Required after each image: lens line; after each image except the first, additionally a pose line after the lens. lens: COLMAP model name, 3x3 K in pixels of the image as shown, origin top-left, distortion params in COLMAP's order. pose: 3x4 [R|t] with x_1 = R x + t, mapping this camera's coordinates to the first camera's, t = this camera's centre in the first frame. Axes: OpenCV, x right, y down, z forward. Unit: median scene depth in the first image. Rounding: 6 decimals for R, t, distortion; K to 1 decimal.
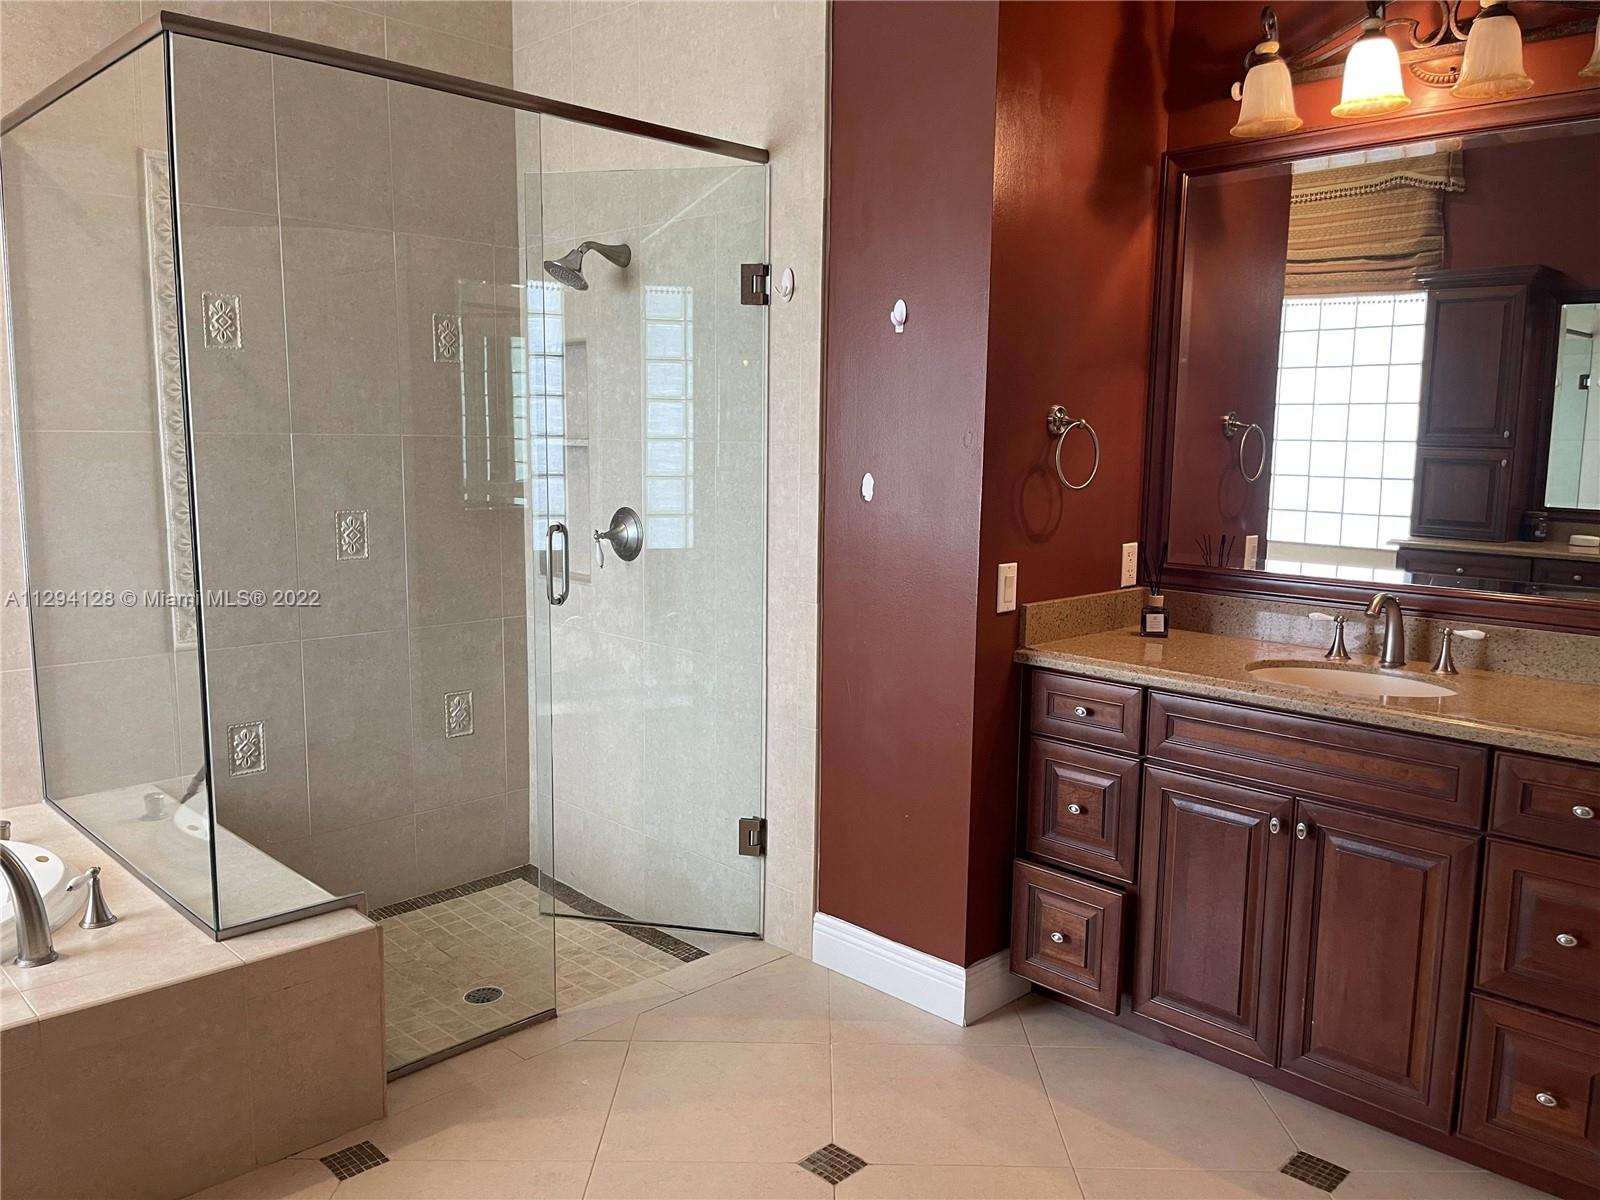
lens RADIAL K [[1217.0, 0, 806.1], [0, 1217.0, 606.4], [0, 0, 1]] dist [0.007630, -0.005709]
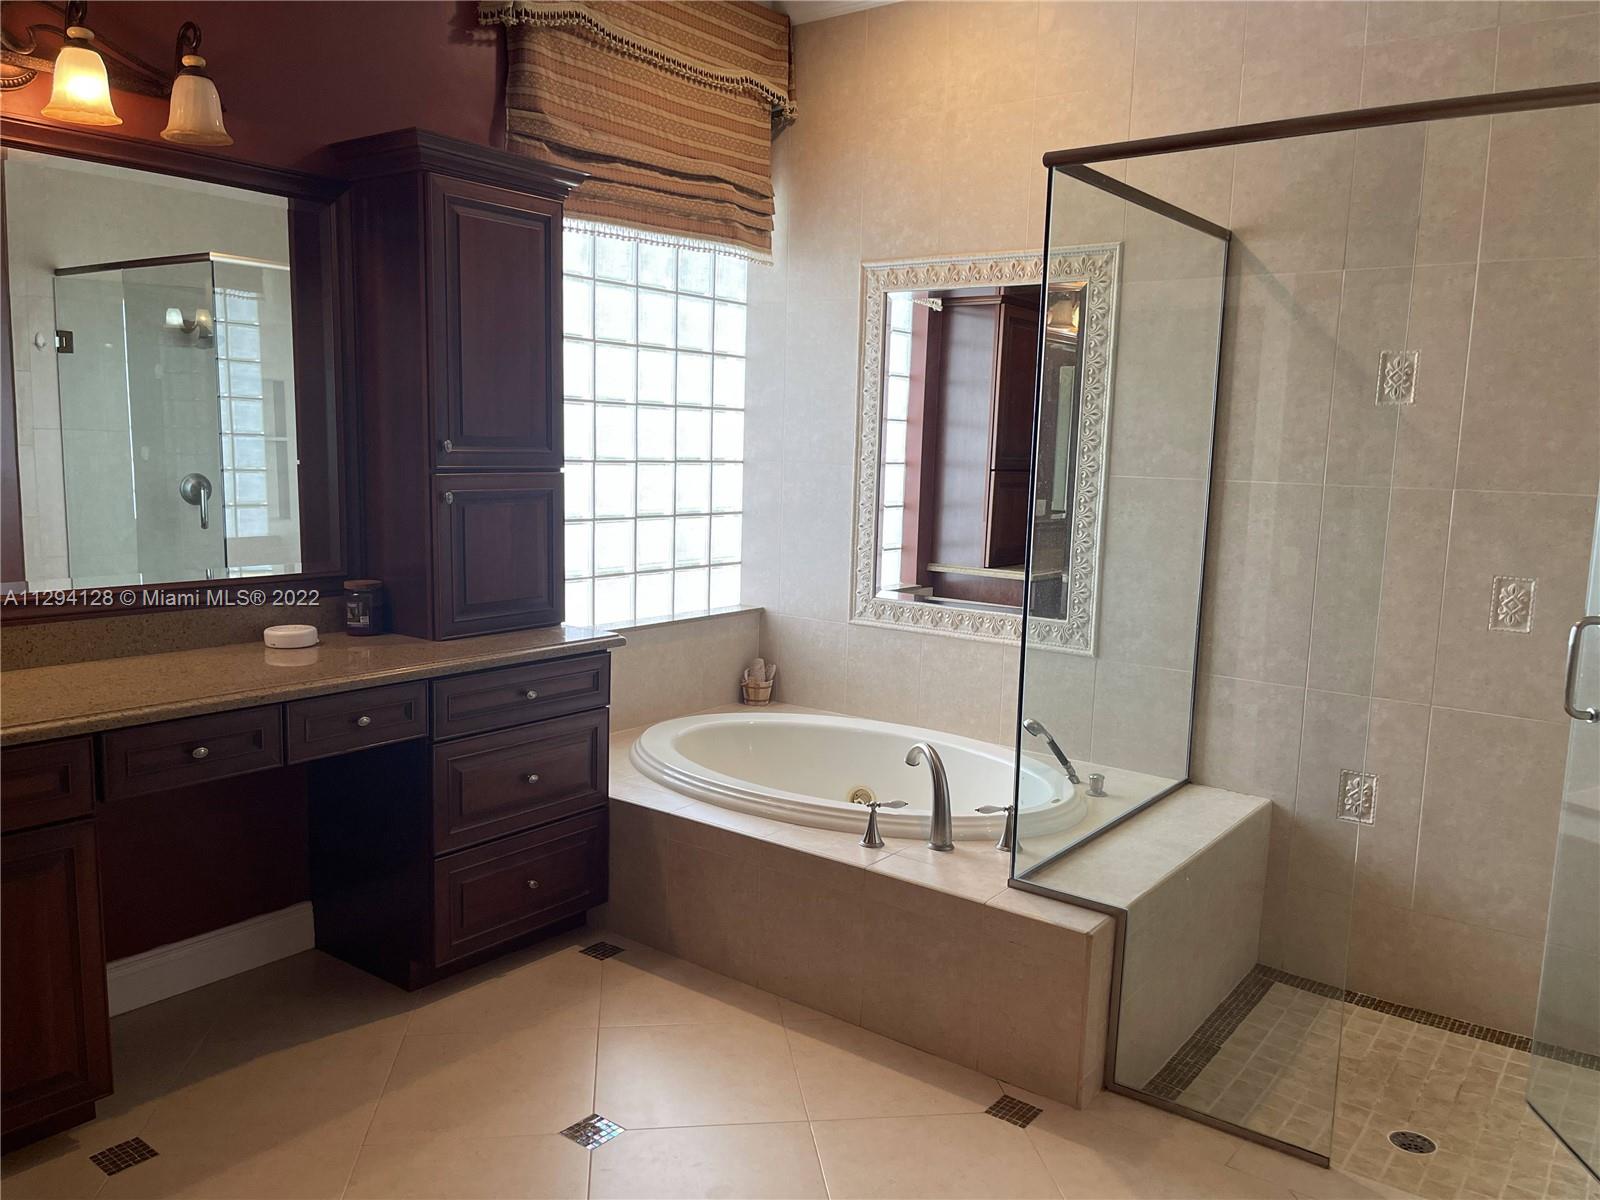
lens RADIAL K [[1217.0, 0, 804.9], [0, 1217.0, 600.9], [0, 0, 1]] dist [0.007630, -0.005709]
pose [[0.127029, 0.120647, -0.984534, 0.467851], [-0.158113, 0.982346, 0.099979, -0.072963], [0.979216, 0.142967, 0.143862, 0.387616]]
